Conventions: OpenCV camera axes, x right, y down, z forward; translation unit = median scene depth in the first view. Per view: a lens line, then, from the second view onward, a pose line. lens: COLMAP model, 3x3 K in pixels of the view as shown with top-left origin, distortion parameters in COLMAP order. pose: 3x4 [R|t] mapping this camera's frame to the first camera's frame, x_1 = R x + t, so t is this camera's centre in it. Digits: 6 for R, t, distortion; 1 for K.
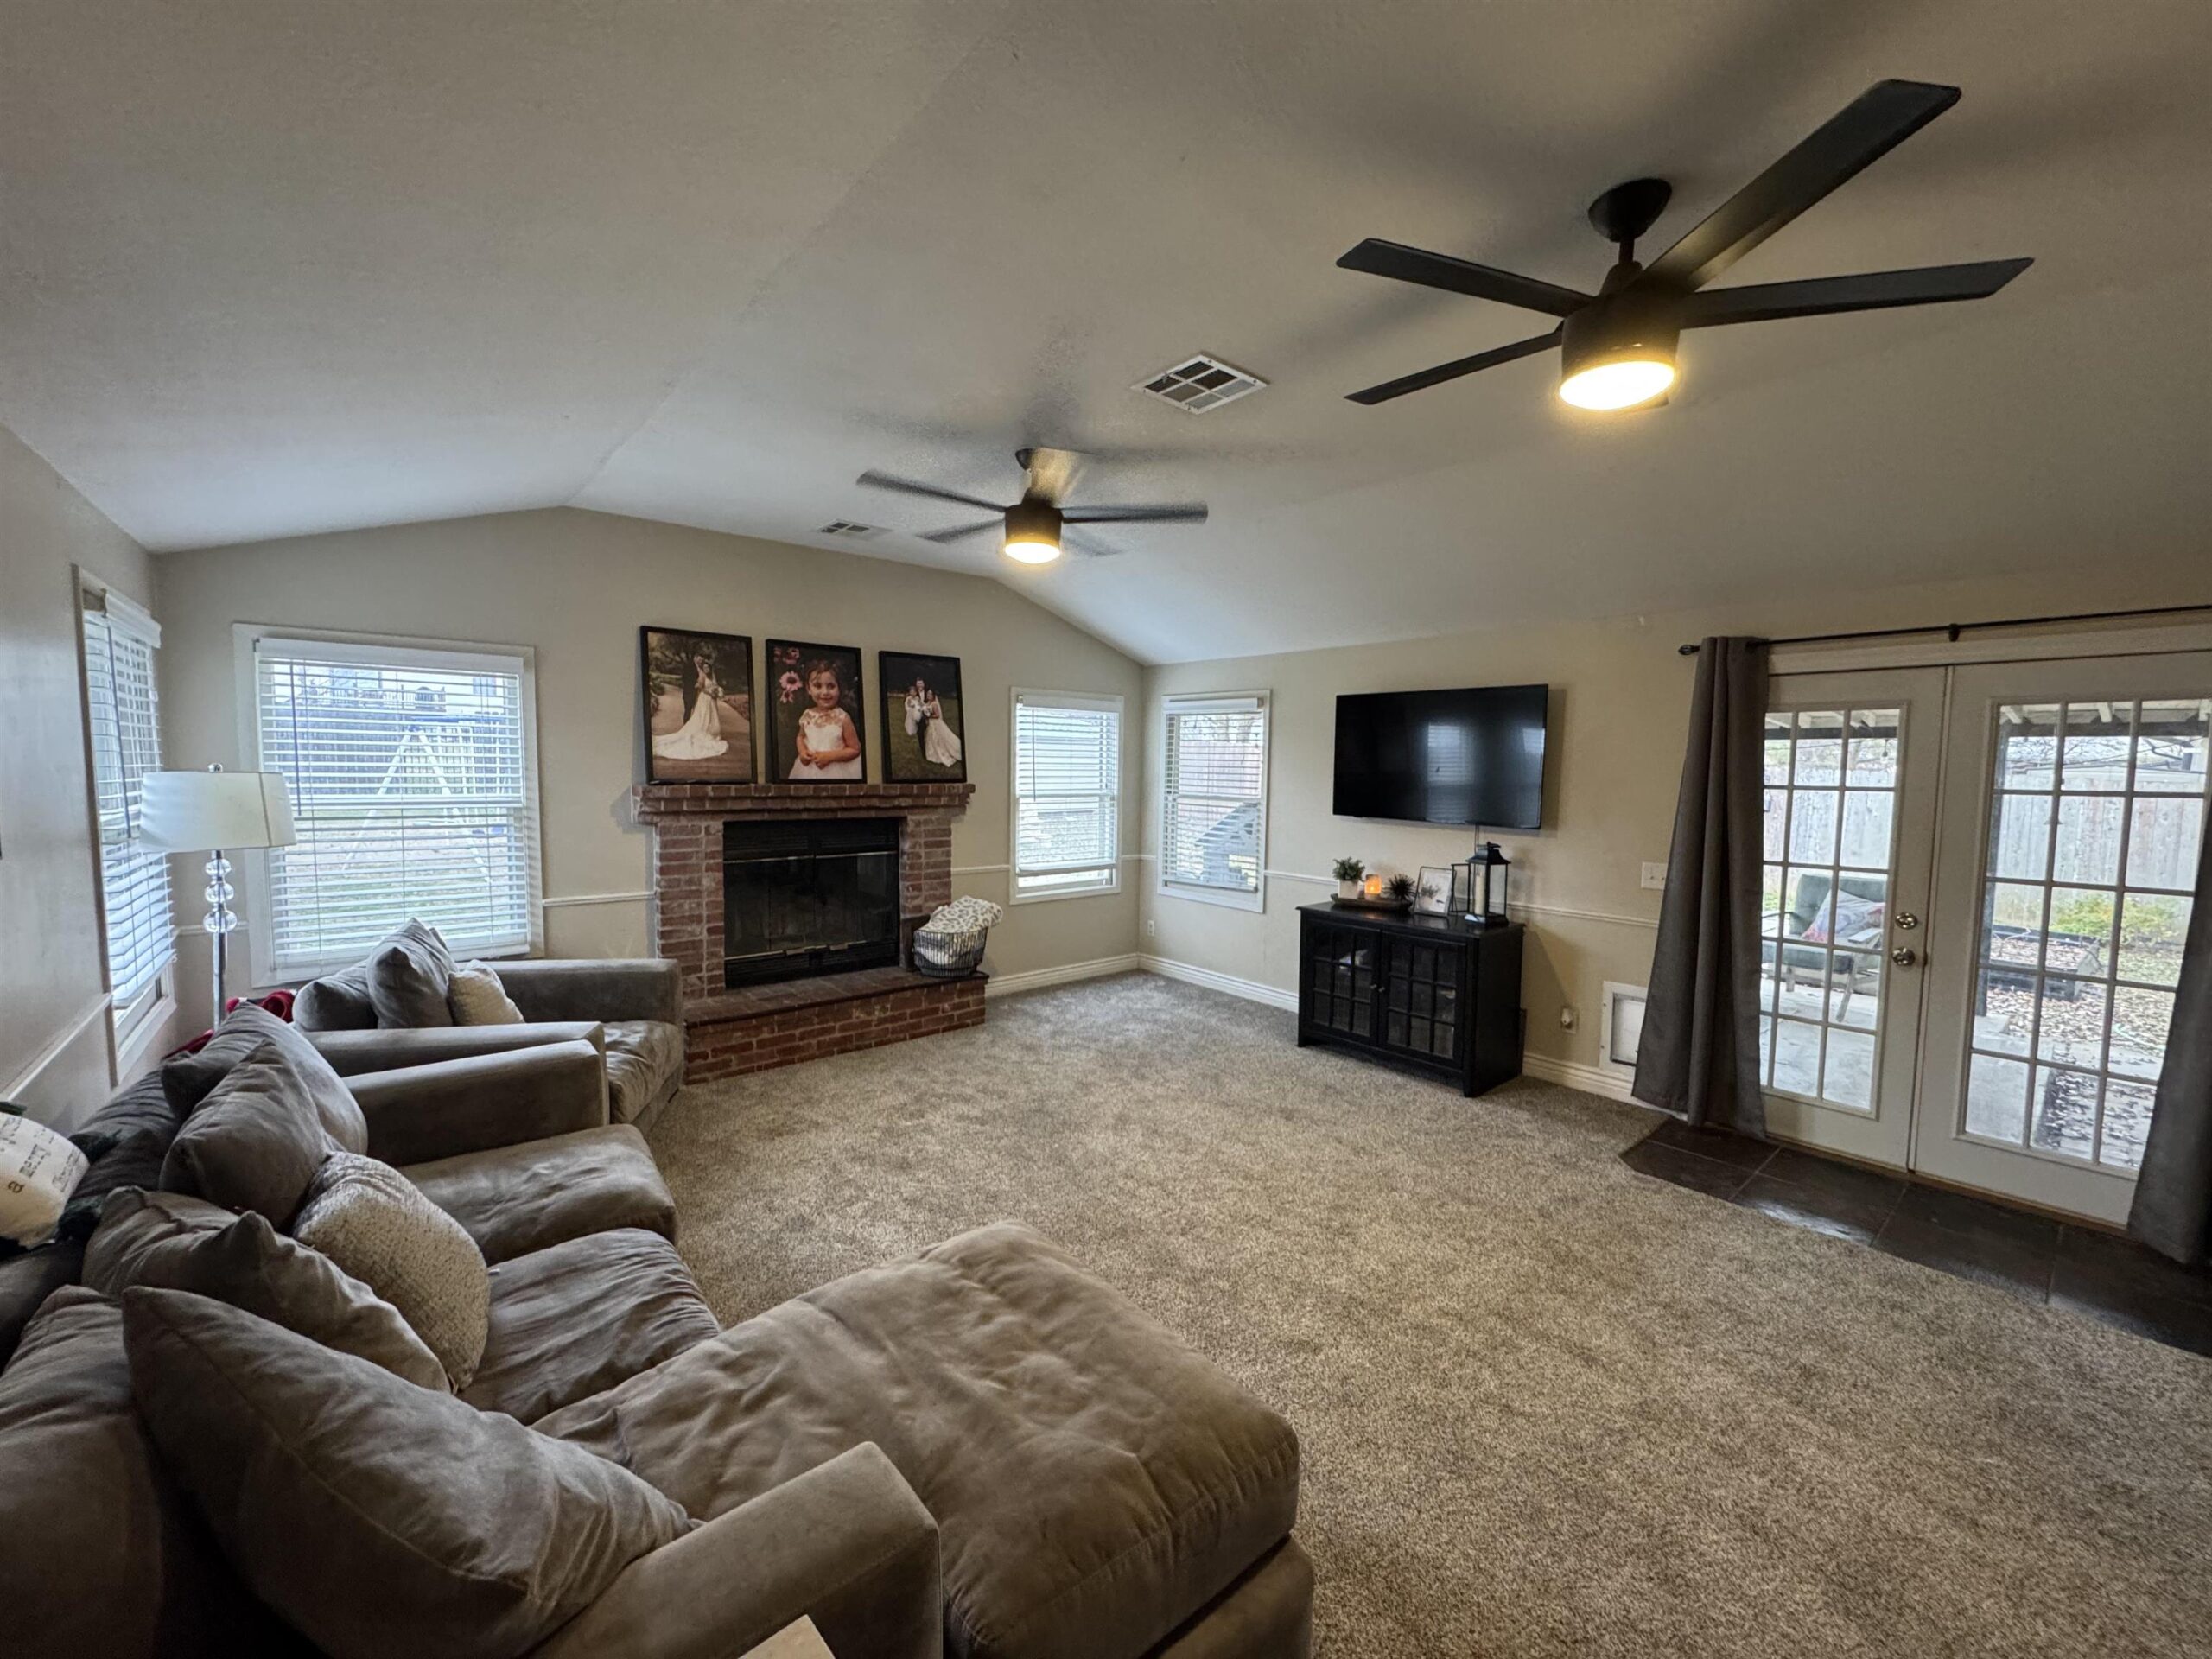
lens RADIAL K [[876.0, 0, 1107.9], [0, 876.0, 827.7], [0, 0, 1]] dist [-0.003494, -0.000431]
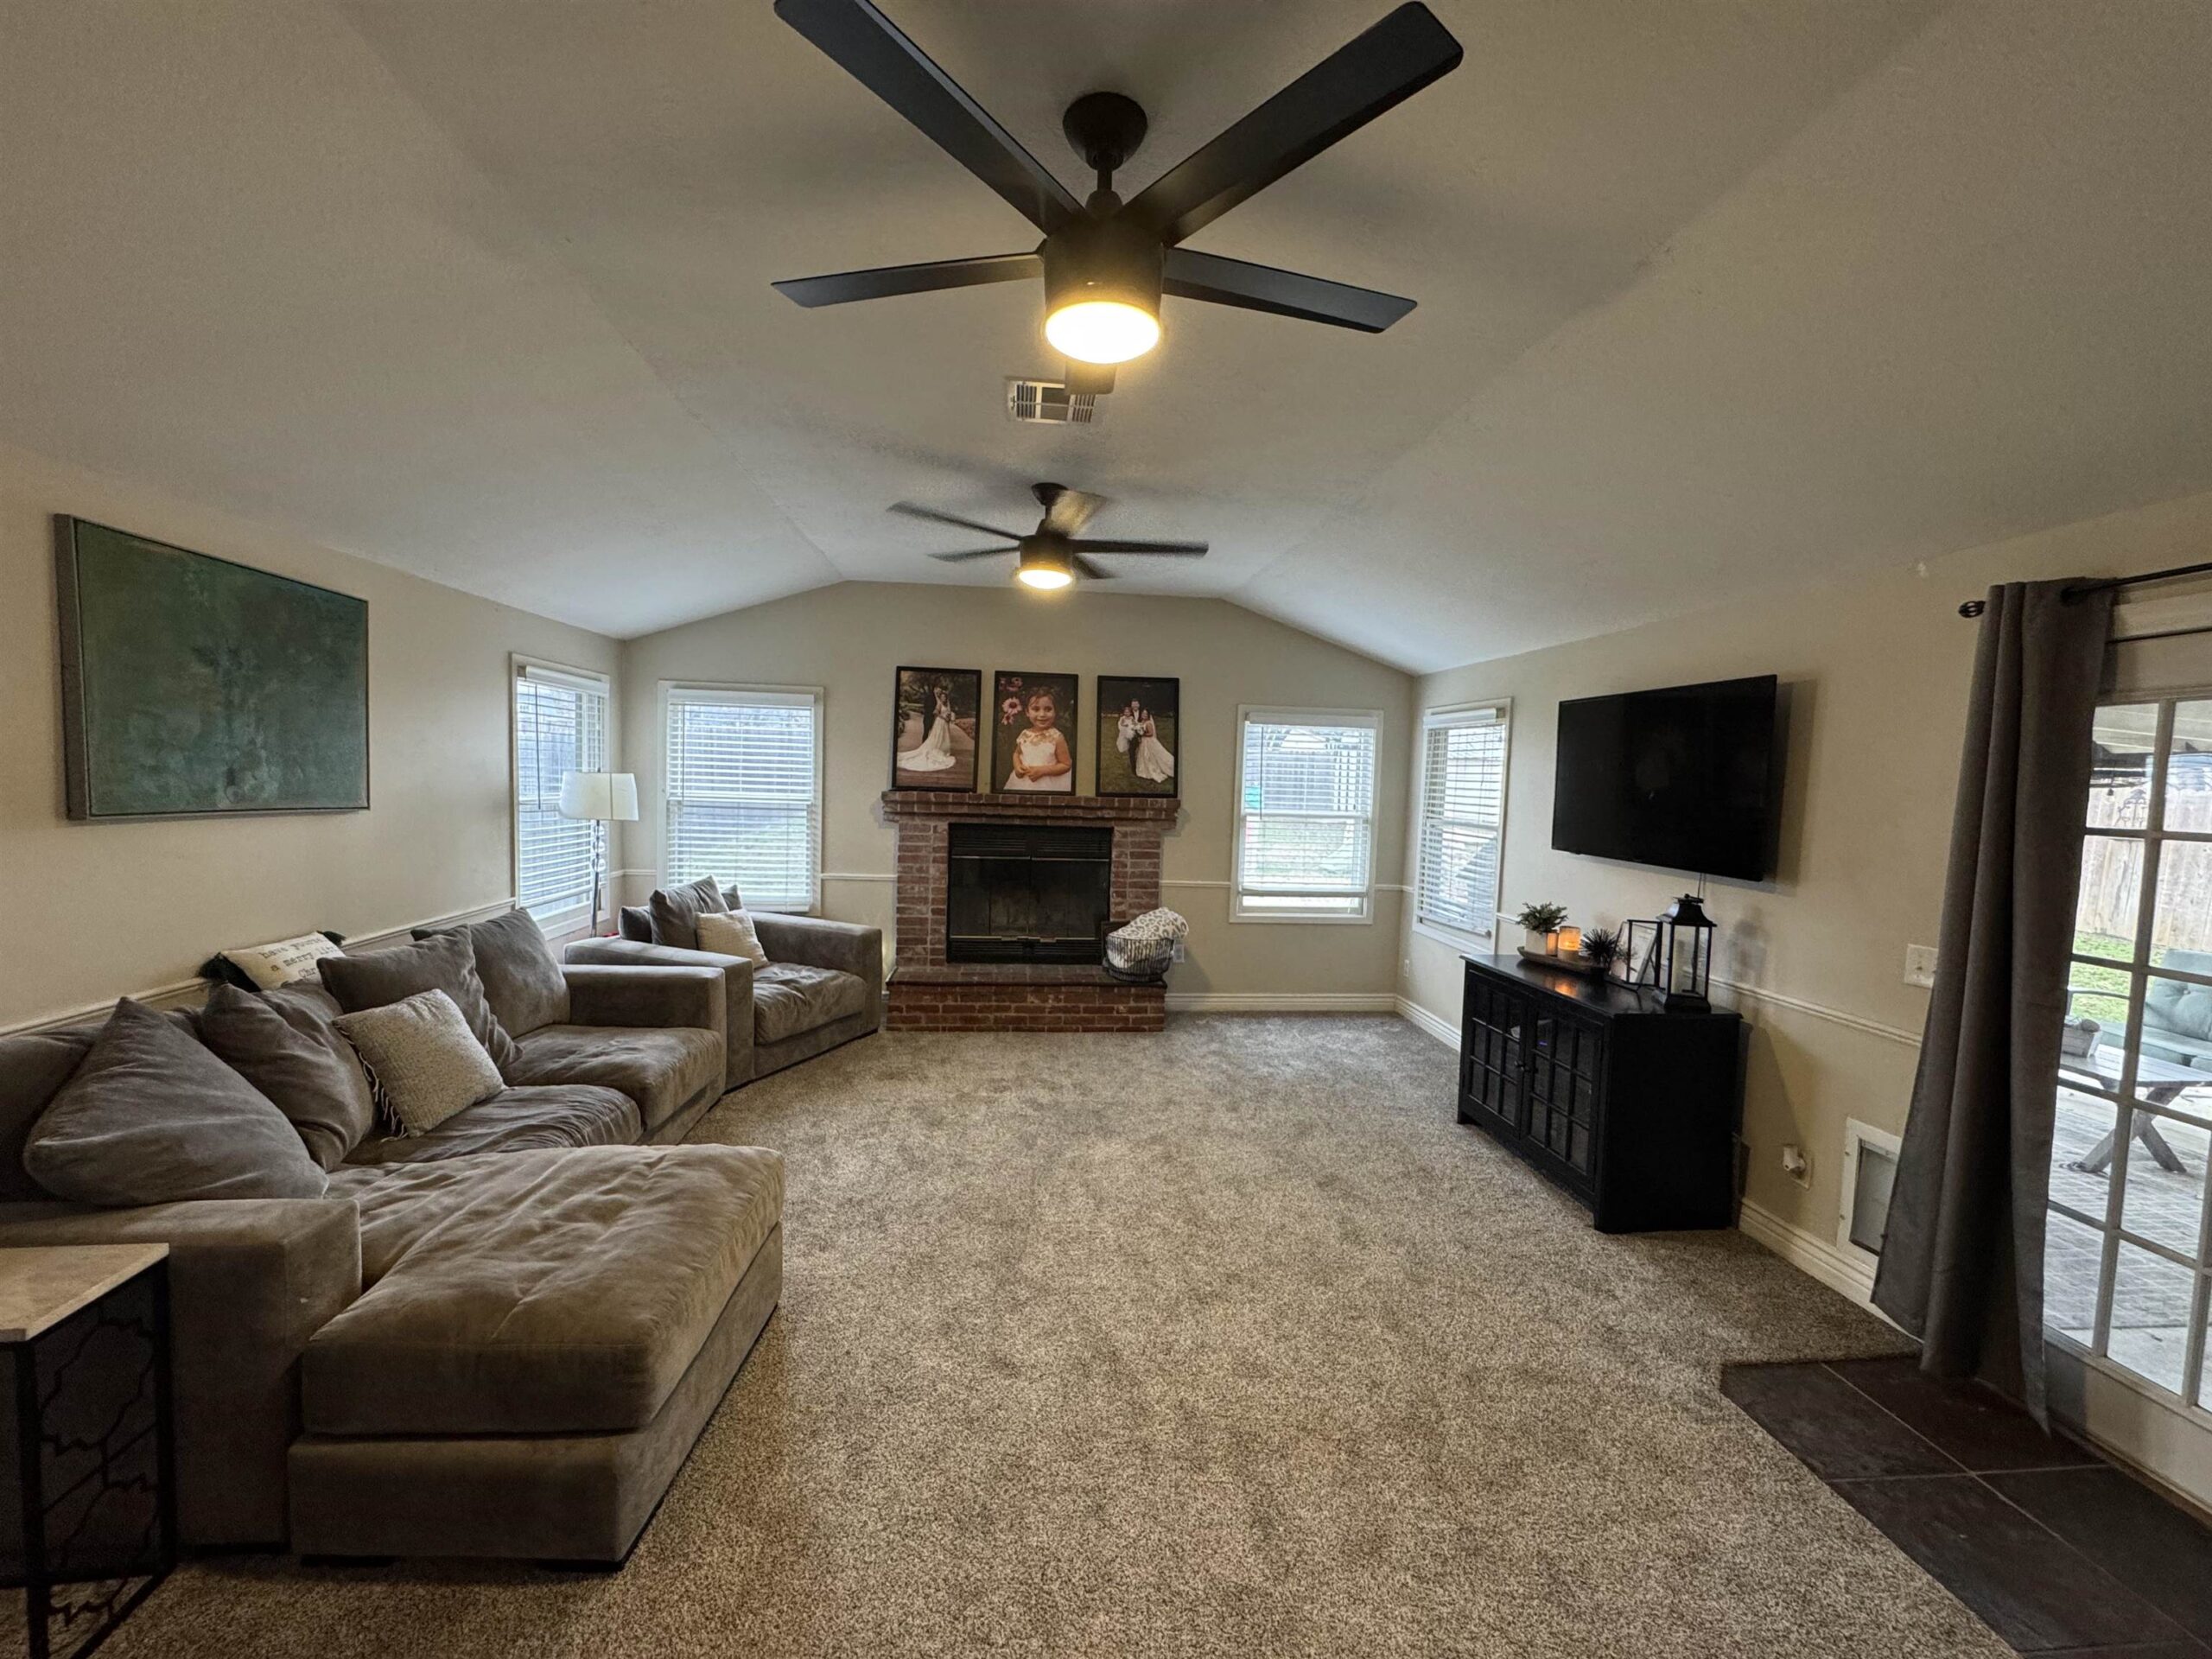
lens RADIAL K [[876.0, 0, 1106.6], [0, 876.0, 833.0], [0, 0, 1]] dist [-0.003494, -0.000431]
pose [[0.825637, 0.049341, -0.562040, 0.443043], [-0.061554, 0.998100, -0.002801, -0.003132], [0.560834, 0.036908, 0.827105, 0.124453]]
